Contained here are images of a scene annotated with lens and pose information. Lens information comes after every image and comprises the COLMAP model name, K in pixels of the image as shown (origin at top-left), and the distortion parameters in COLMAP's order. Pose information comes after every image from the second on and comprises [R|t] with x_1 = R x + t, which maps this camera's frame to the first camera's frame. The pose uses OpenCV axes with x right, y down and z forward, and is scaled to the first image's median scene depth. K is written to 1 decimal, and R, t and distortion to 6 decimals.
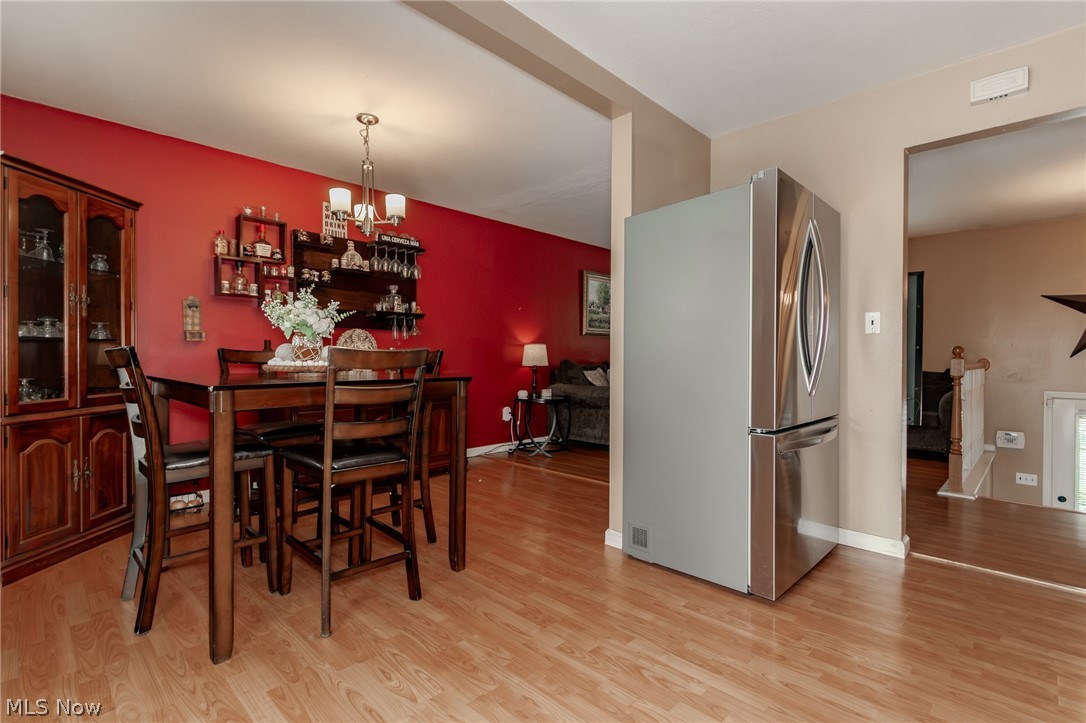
lens RADIAL K [[506.8, 0, 543.4], [0, 506.8, 359.3], [0, 0, 1]] dist [0.005223, -0.006314]
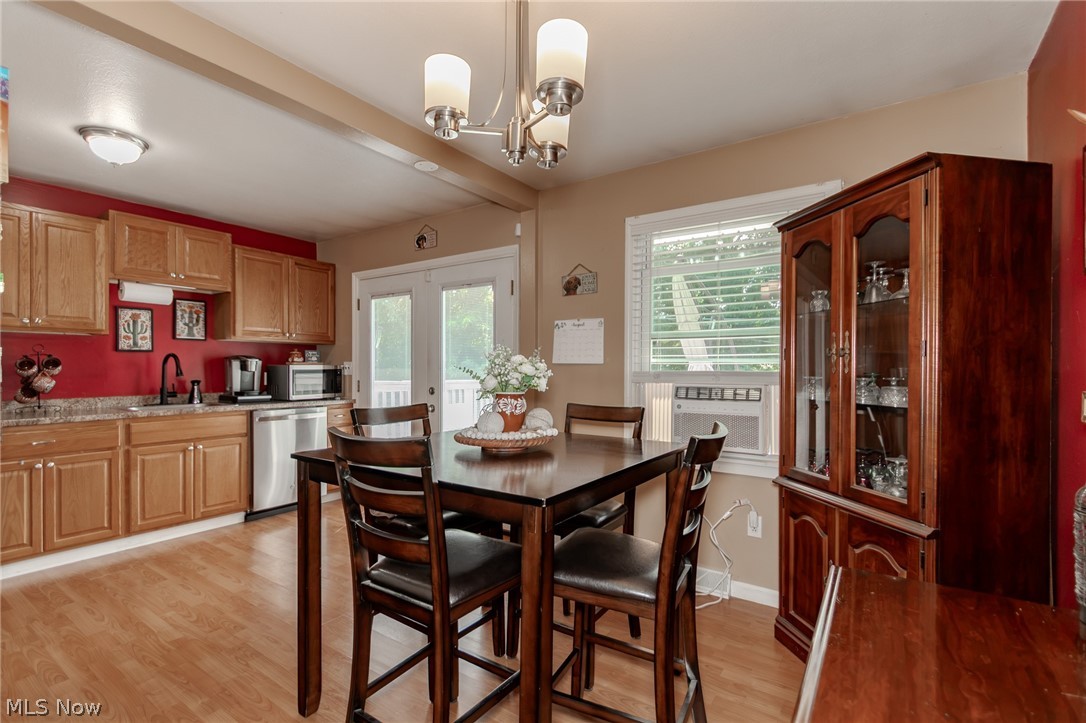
lens RADIAL K [[506.8, 0, 544.0], [0, 506.8, 373.5], [0, 0, 1]] dist [0.005223, -0.006314]
pose [[-0.983862, -0.014532, -0.178337, -0.168477], [-0.016400, 0.999825, 0.009001, -0.044174], [0.178175, 0.011780, -0.983928, 0.823861]]
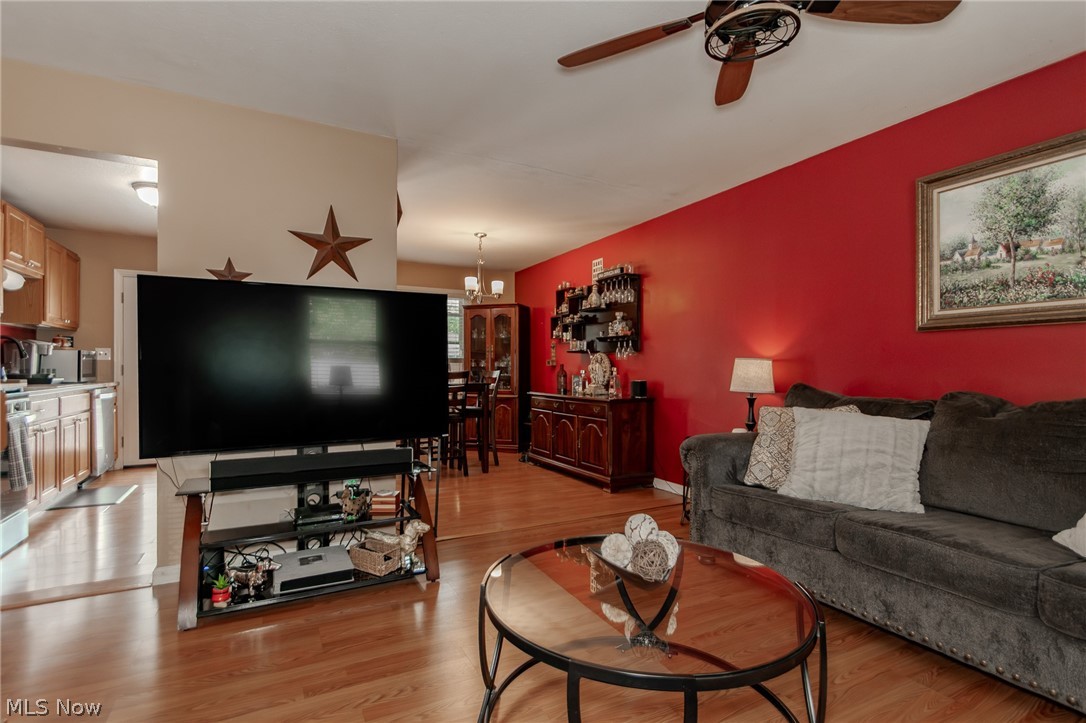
lens RADIAL K [[506.8, 0, 539.8], [0, 506.8, 357.8], [0, 0, 1]] dist [0.005223, -0.006314]
pose [[-0.298872, -0.022362, -0.954031, 0.701167], [-0.007120, 0.999750, -0.021203, -0.016080], [0.954267, 0.000455, -0.298957, 0.991569]]
